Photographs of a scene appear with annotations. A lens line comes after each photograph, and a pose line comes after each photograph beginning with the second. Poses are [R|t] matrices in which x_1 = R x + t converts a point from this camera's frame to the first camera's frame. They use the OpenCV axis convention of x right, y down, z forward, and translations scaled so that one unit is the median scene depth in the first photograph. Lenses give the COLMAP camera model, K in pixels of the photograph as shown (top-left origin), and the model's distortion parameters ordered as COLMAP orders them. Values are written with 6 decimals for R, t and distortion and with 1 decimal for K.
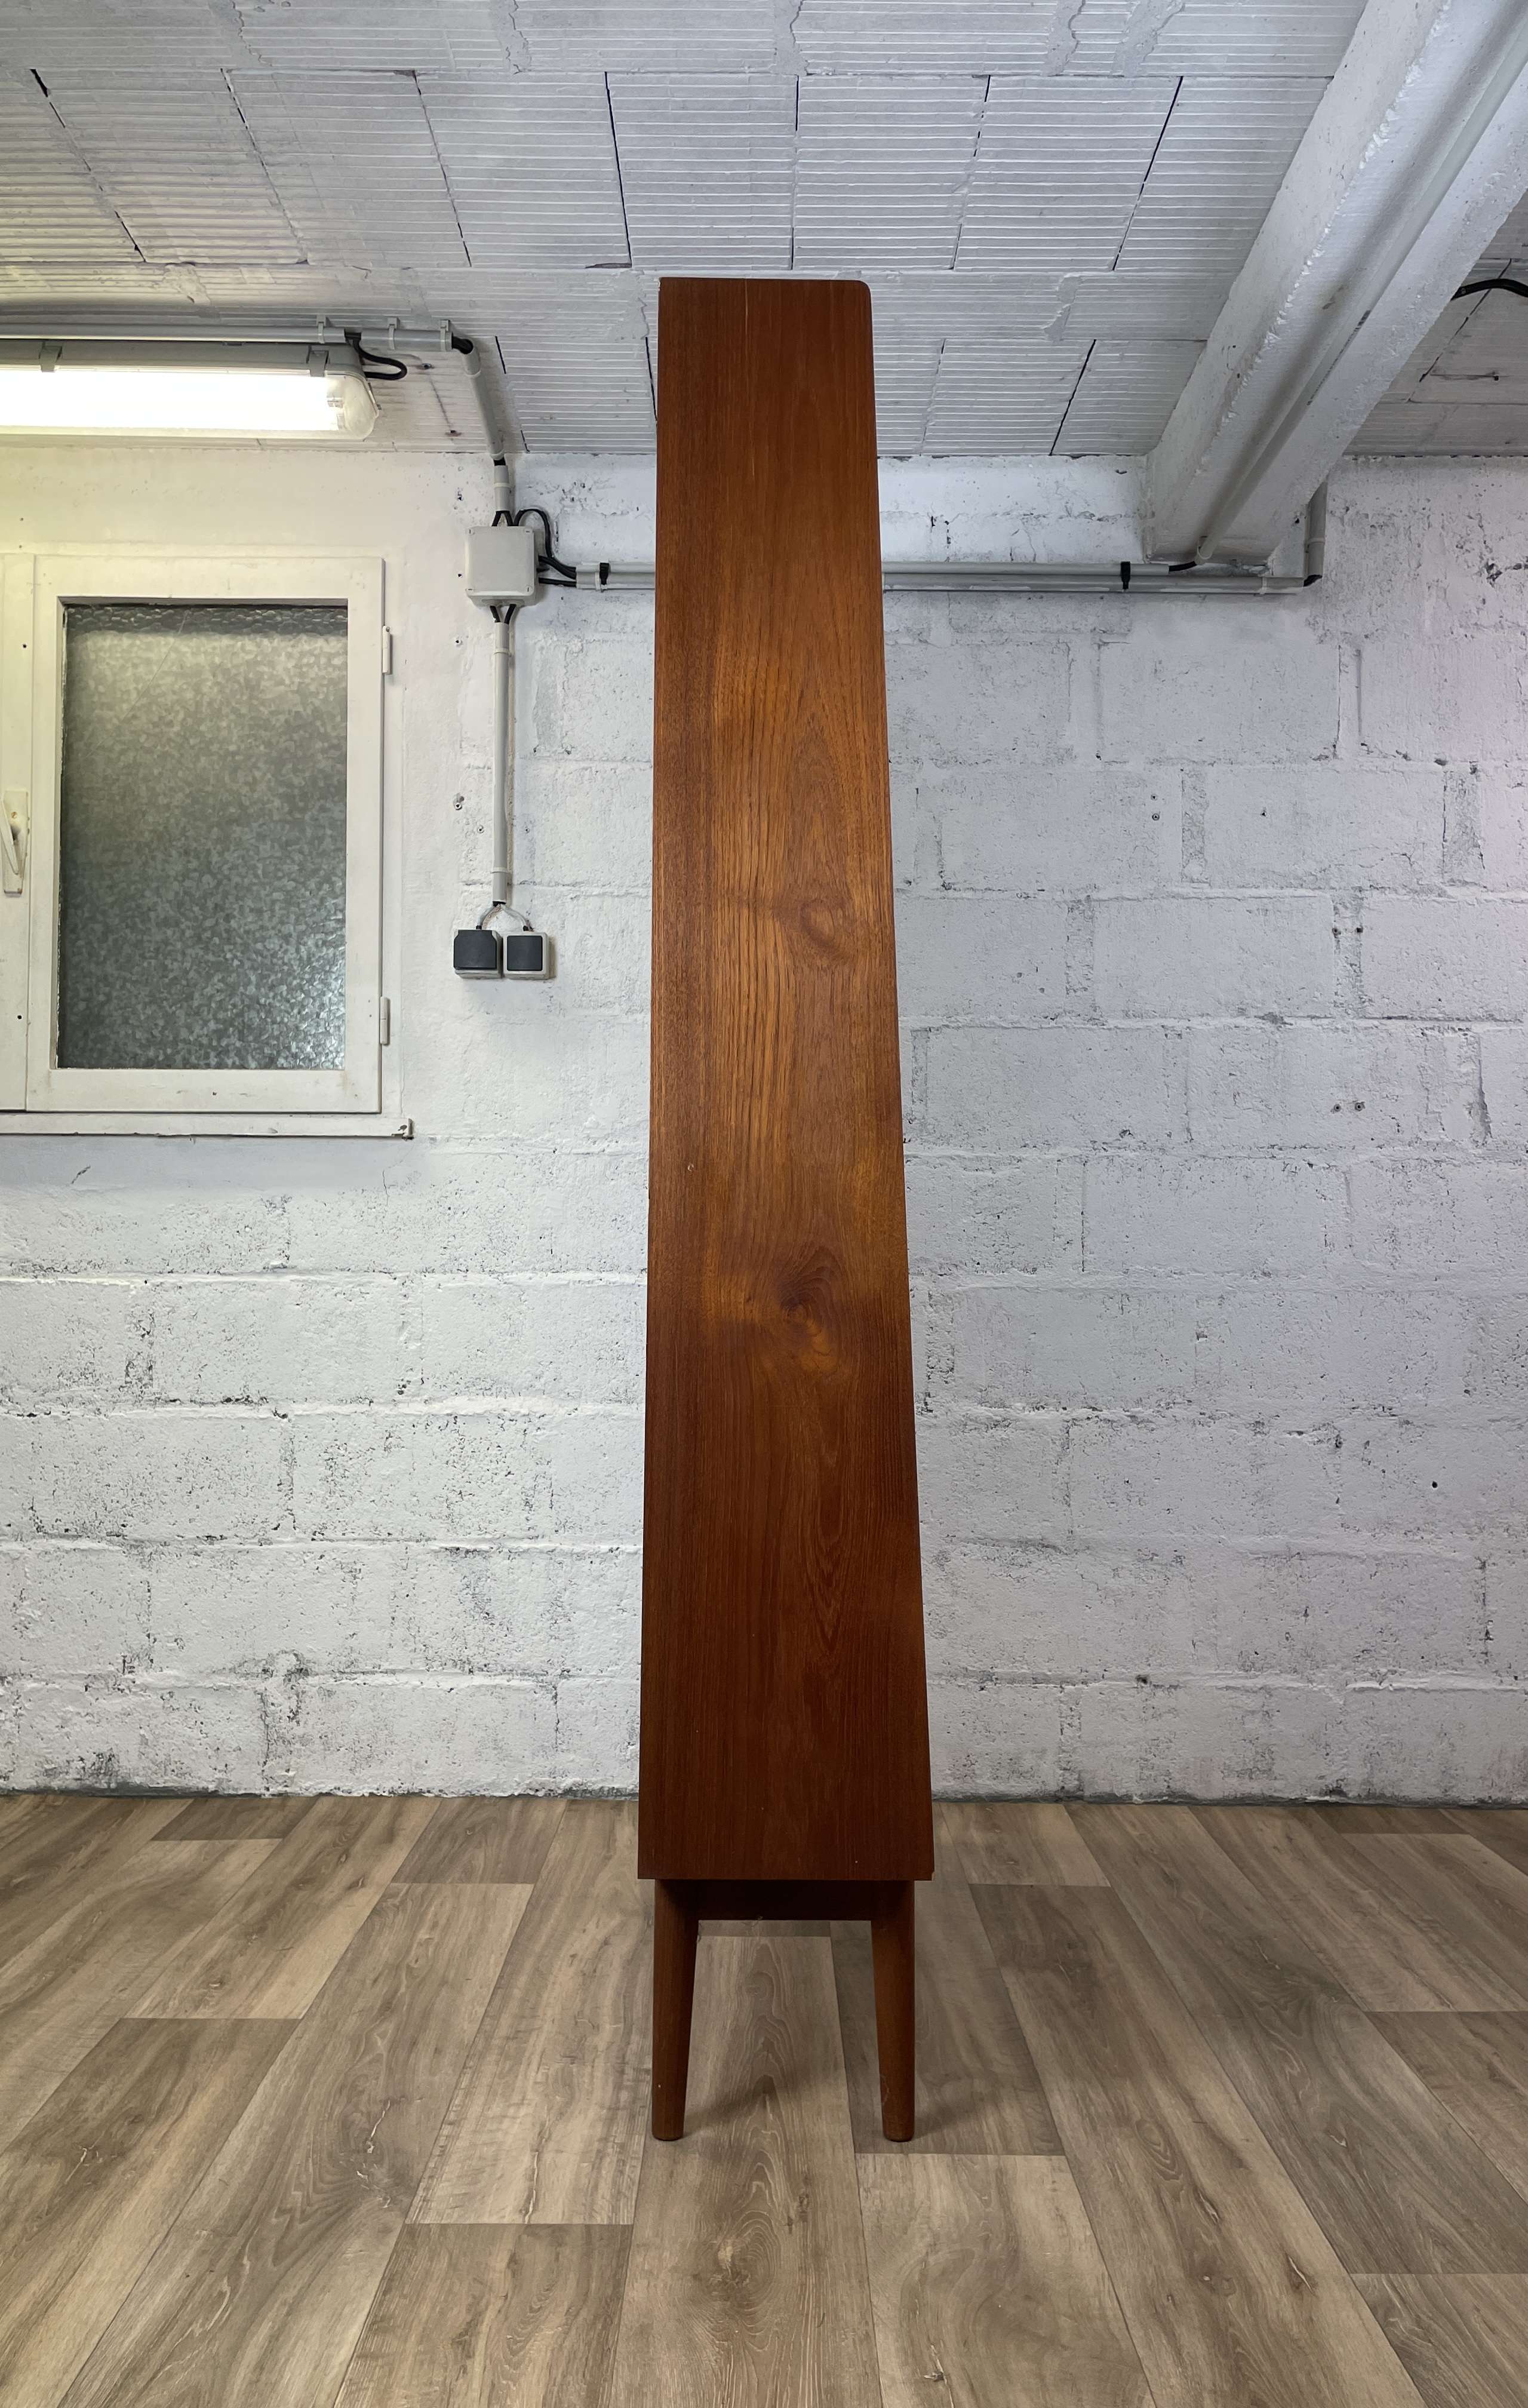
lens RADIAL K [[1919.8, 0, 744.8], [0, 1919.8, 1196.4], [0, 0, 1]] dist [0.042197, -0.026551]
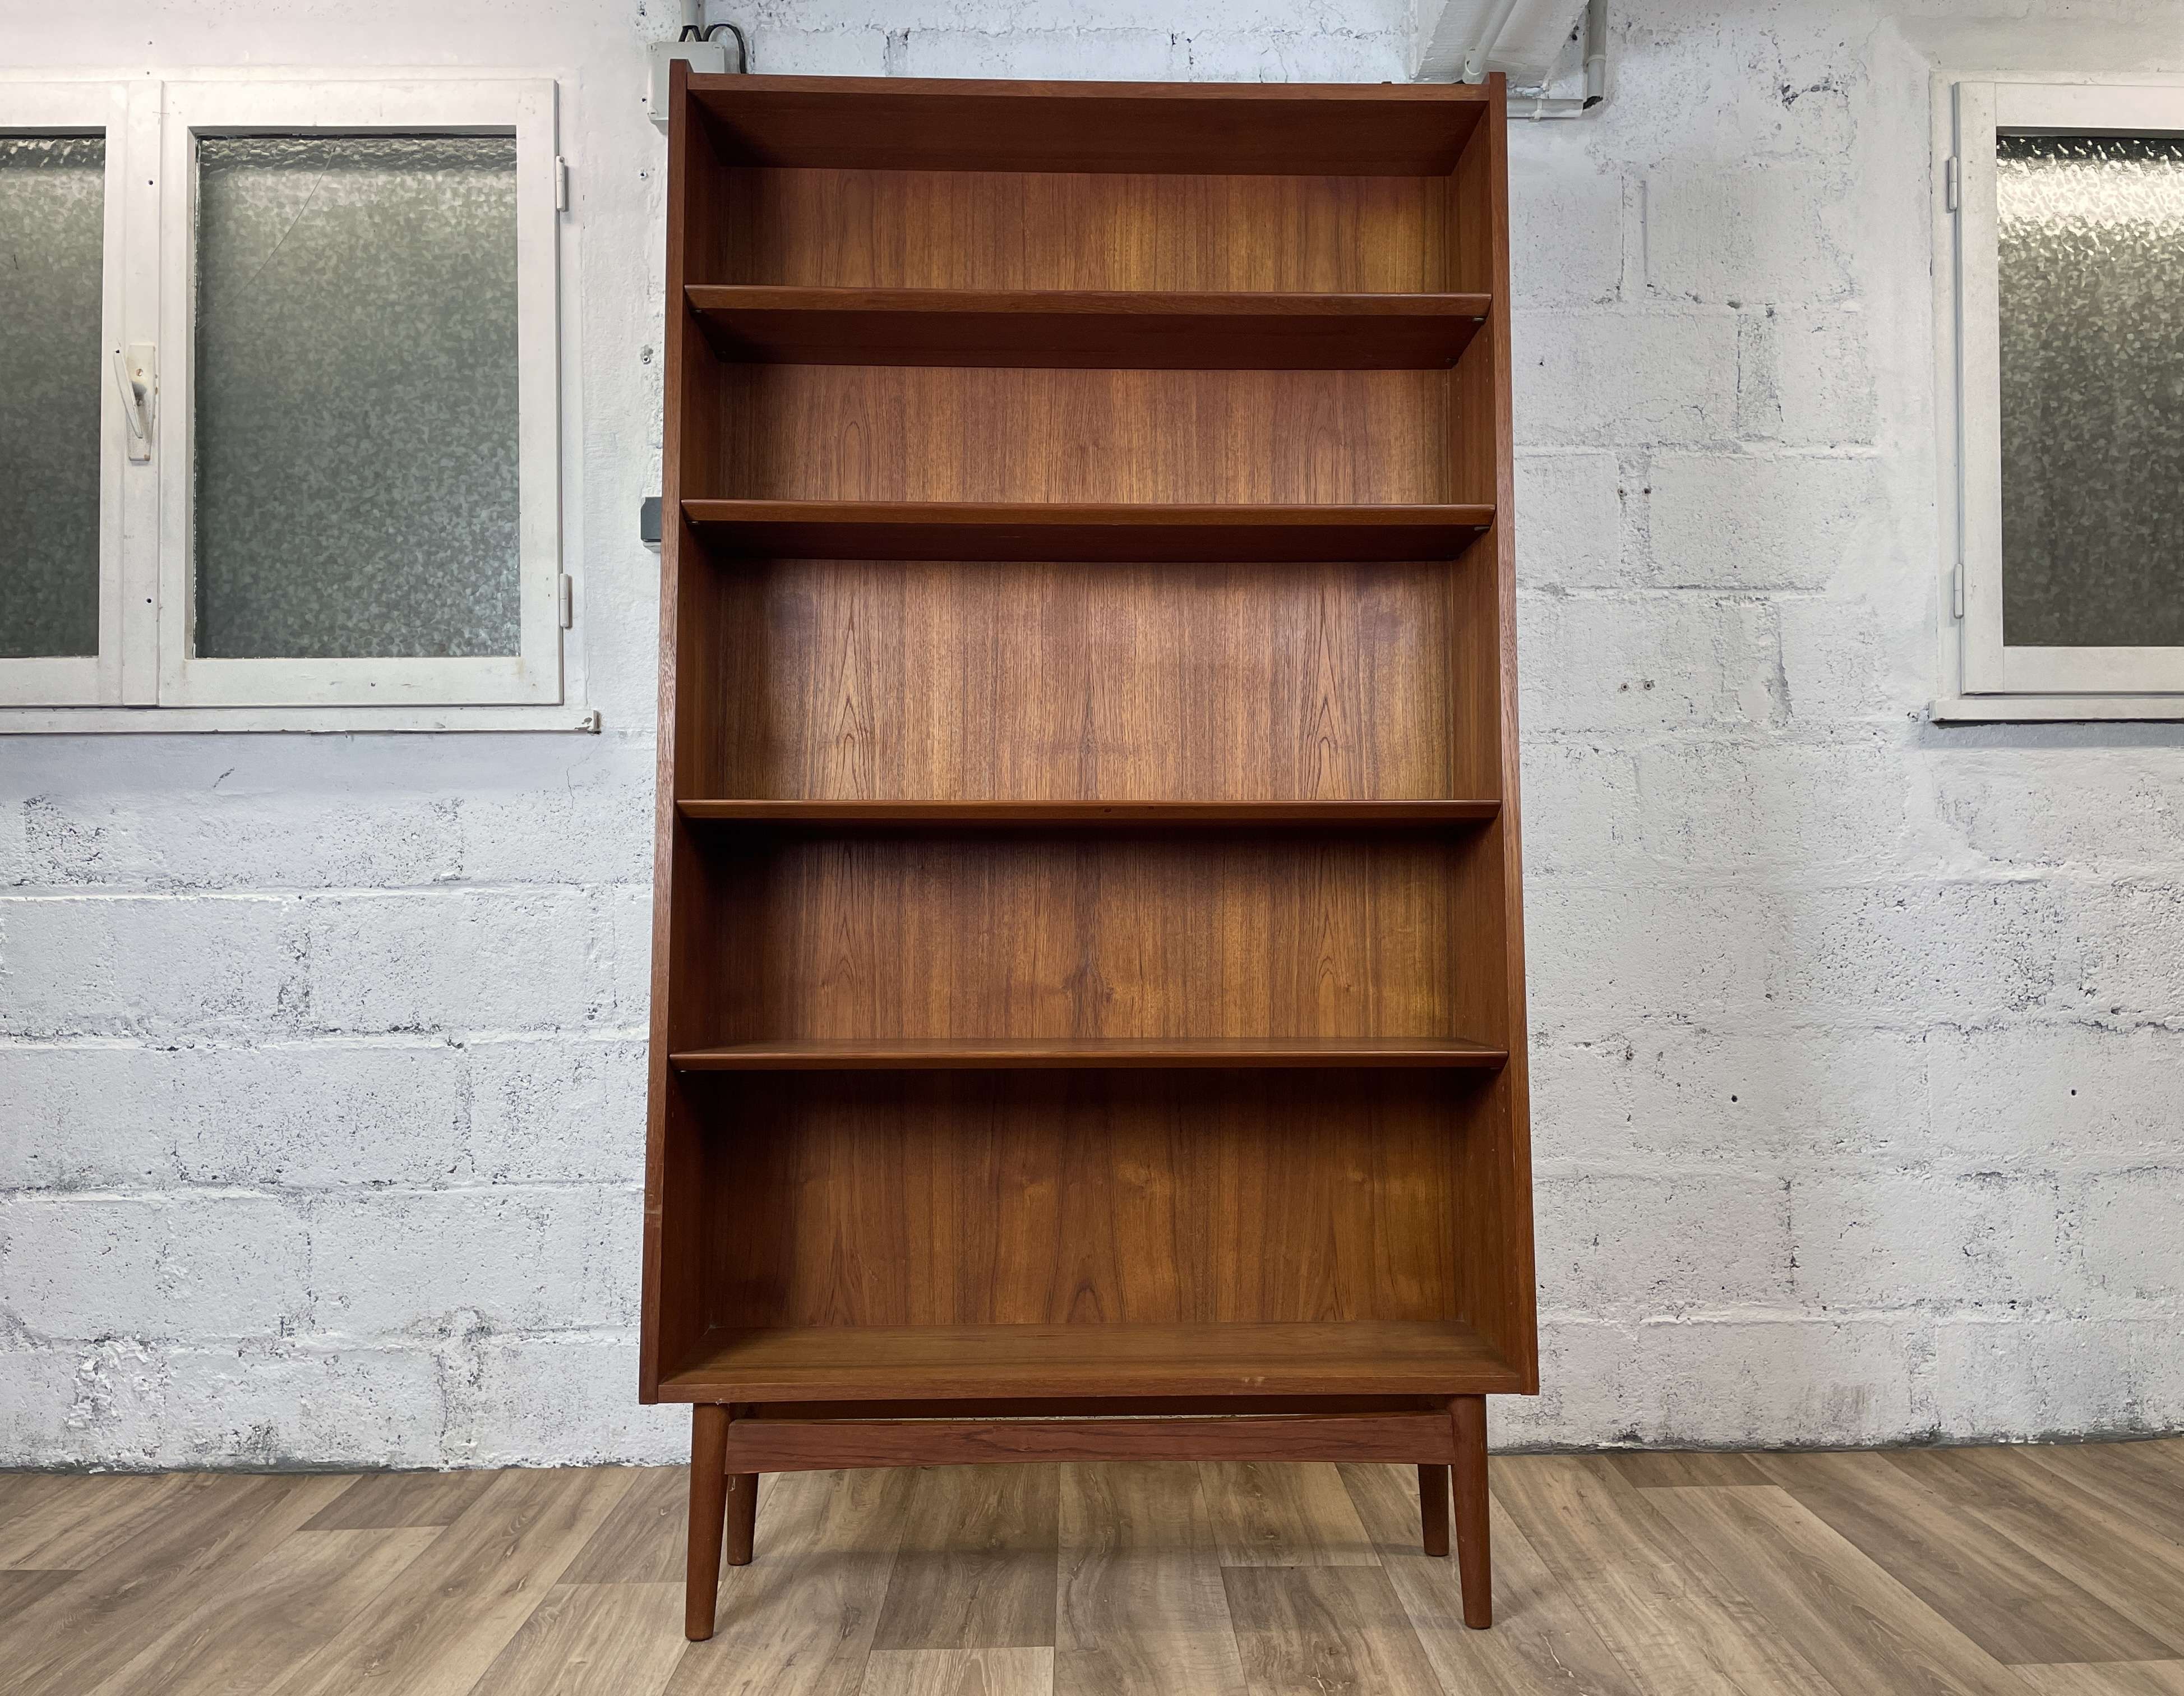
lens RADIAL K [[1776.6, 0, 1111.0], [0, 1776.6, 839.3], [0, 0, 1]] dist [0.050721, -0.066132]
pose [[0.999587, -0.013744, 0.025222, 0.043292], [0.013386, 0.999808, 0.014313, 0.010781], [-0.025414, -0.013969, 0.999579, 0.165540]]
